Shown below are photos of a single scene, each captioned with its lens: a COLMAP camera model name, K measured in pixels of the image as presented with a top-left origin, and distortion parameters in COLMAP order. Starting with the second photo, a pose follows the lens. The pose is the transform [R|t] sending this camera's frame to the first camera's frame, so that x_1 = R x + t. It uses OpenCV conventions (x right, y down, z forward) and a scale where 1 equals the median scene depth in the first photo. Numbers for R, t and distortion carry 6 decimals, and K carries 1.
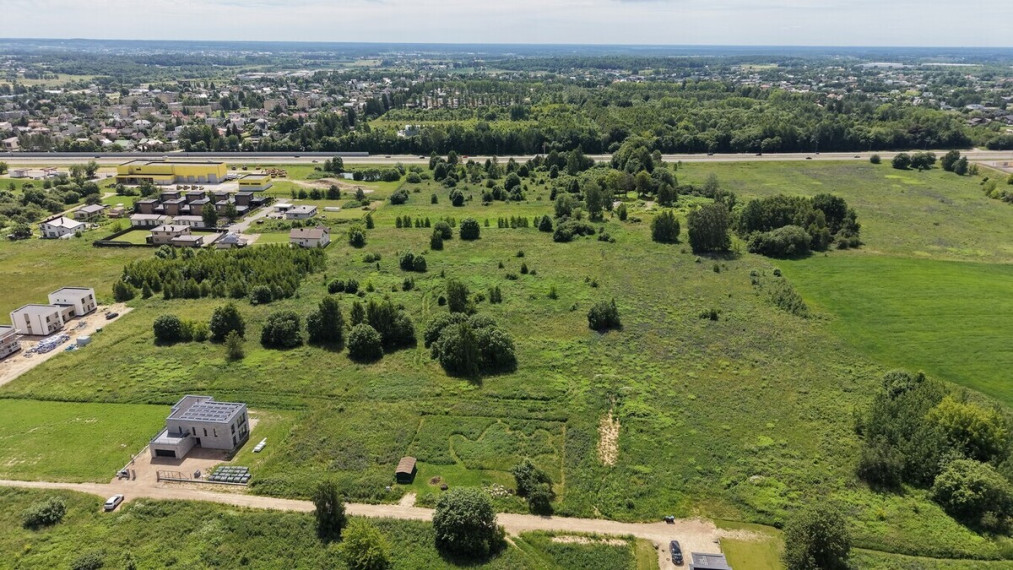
lens RADIAL K [[674.7, 0, 506.5], [0, 674.7, 285.0], [0, 0, 1]] dist [0.025248, -0.023995]
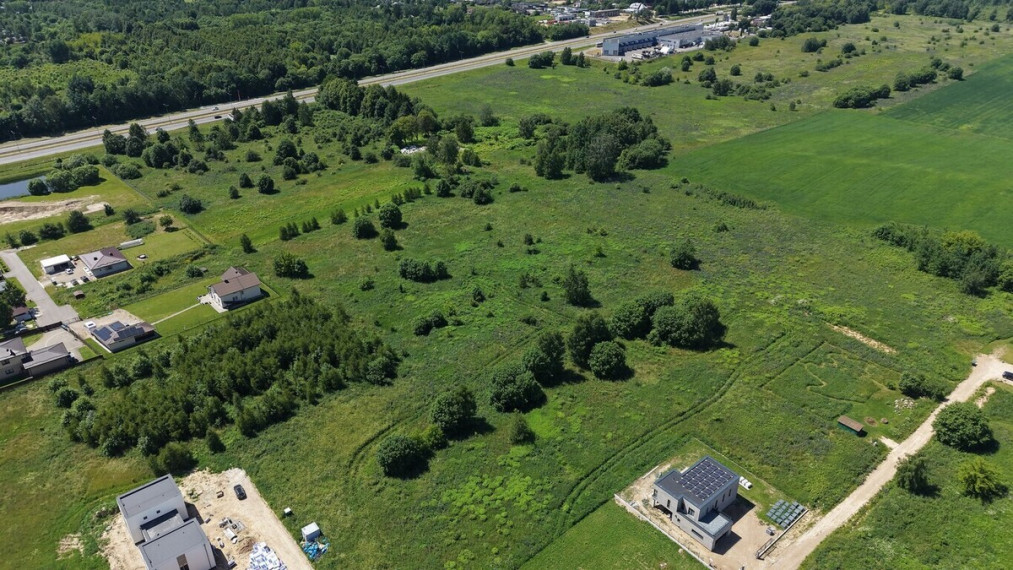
lens RADIAL K [[674.7, 0, 506.5], [0, 674.7, 285.0], [0, 0, 1]] dist [0.025248, -0.023995]
pose [[0.684842, -0.344426, 0.642154, -1.258597], [0.246615, 0.938792, 0.240522, -0.398087], [-0.685691, -0.006356, 0.727865, 0.563712]]
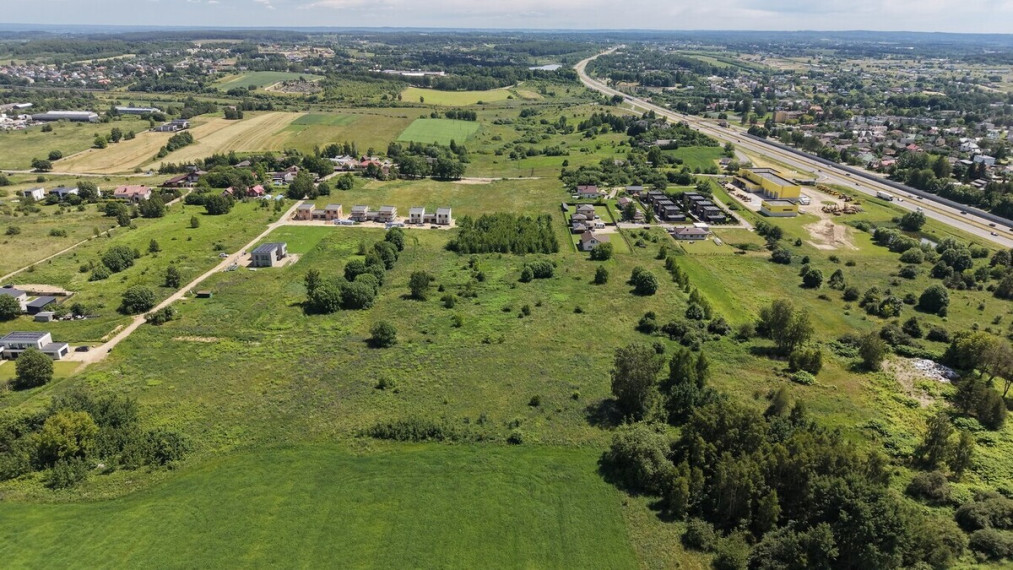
lens RADIAL K [[673.5, 0, 506.5], [0, 673.5, 285.0], [0, 0, 1]] dist [0.038317, -0.046878]
pose [[0.091179, 0.348742, -0.932773, 1.813269], [-0.347406, 0.888968, 0.298405, -0.665403], [0.933271, 0.296842, 0.202210, 1.440589]]
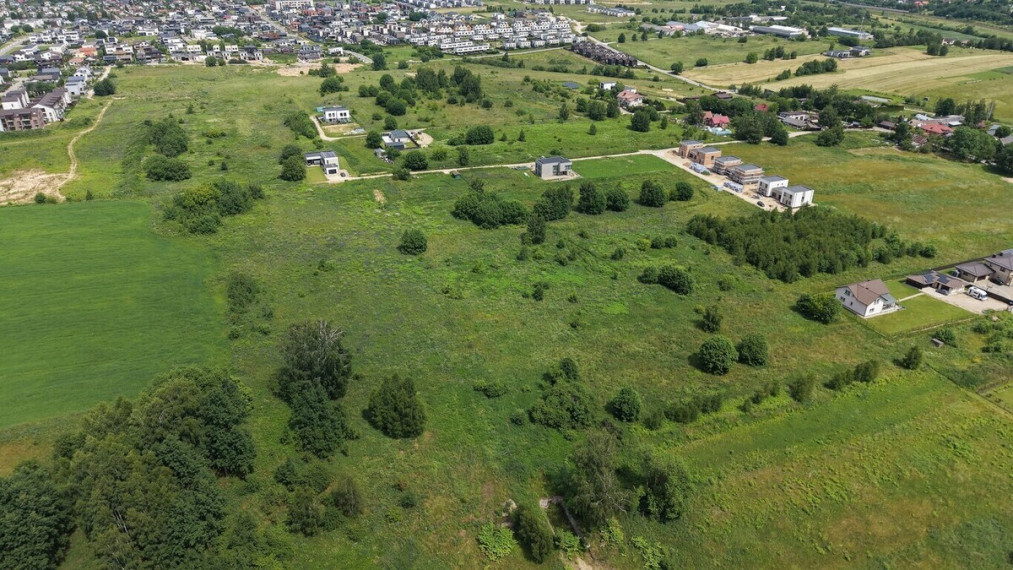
lens RADIAL K [[674.7, 0, 506.5], [0, 674.7, 285.0], [0, 0, 1]] dist [0.025248, -0.023995]
pose [[-0.885823, 0.205240, -0.416167, 0.784283], [-0.163194, 0.701774, 0.693455, -1.162799], [0.434380, 0.682194, -0.588154, 2.802727]]
